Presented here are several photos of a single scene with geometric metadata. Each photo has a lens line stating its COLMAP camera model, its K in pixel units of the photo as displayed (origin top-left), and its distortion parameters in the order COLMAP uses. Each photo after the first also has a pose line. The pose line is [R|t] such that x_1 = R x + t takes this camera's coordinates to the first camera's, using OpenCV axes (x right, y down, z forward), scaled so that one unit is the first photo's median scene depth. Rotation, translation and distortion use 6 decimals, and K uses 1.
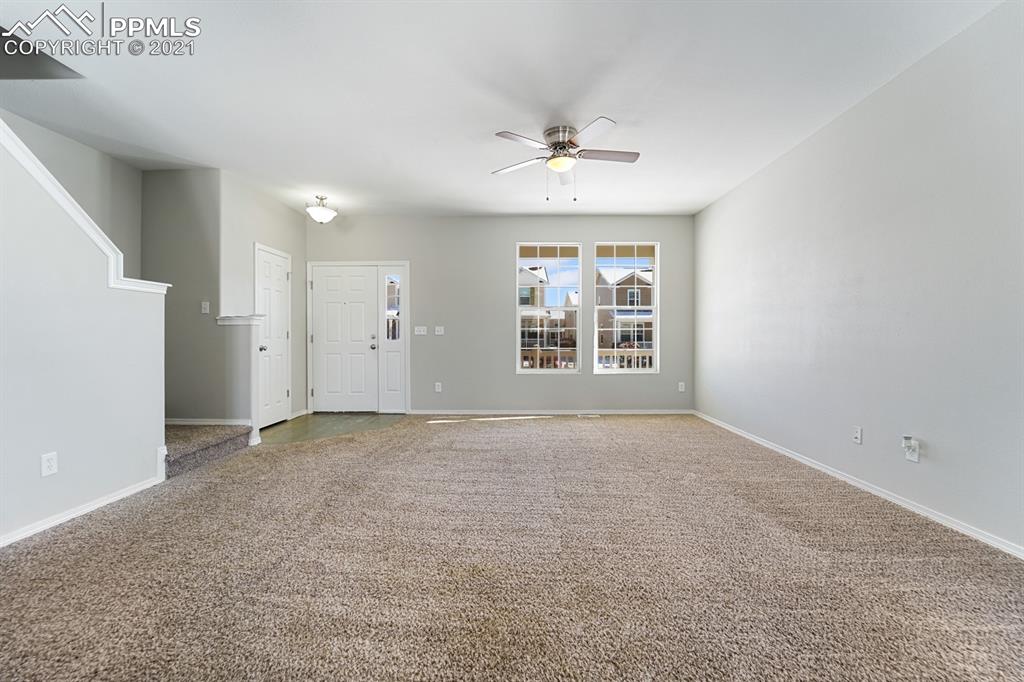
lens RADIAL K [[419.2, 0, 517.9], [0, 419.2, 340.0], [0, 0, 1]] dist [0.000281, 0.000029]
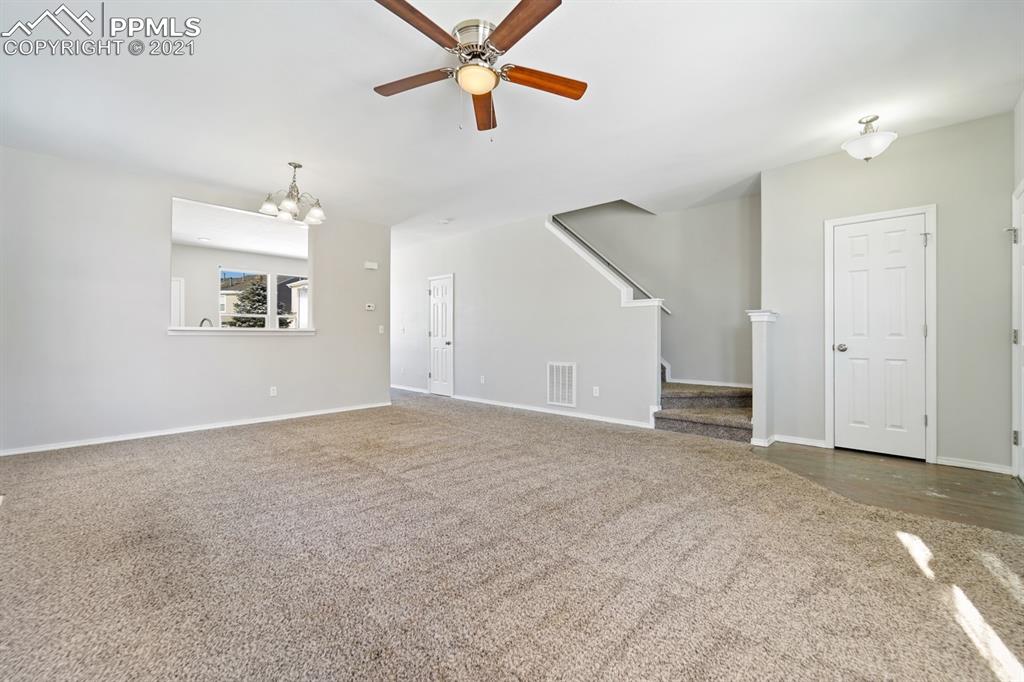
lens RADIAL K [[418.4, 0, 515.4], [0, 418.4, 334.7], [0, 0, 1]] dist [-0.002671, -0.000239]
pose [[-0.687988, -0.006859, -0.725689, 0.603705], [-0.008525, 0.999963, -0.001369, 0.001759], [0.725672, 0.005245, -0.688021, 1.681901]]
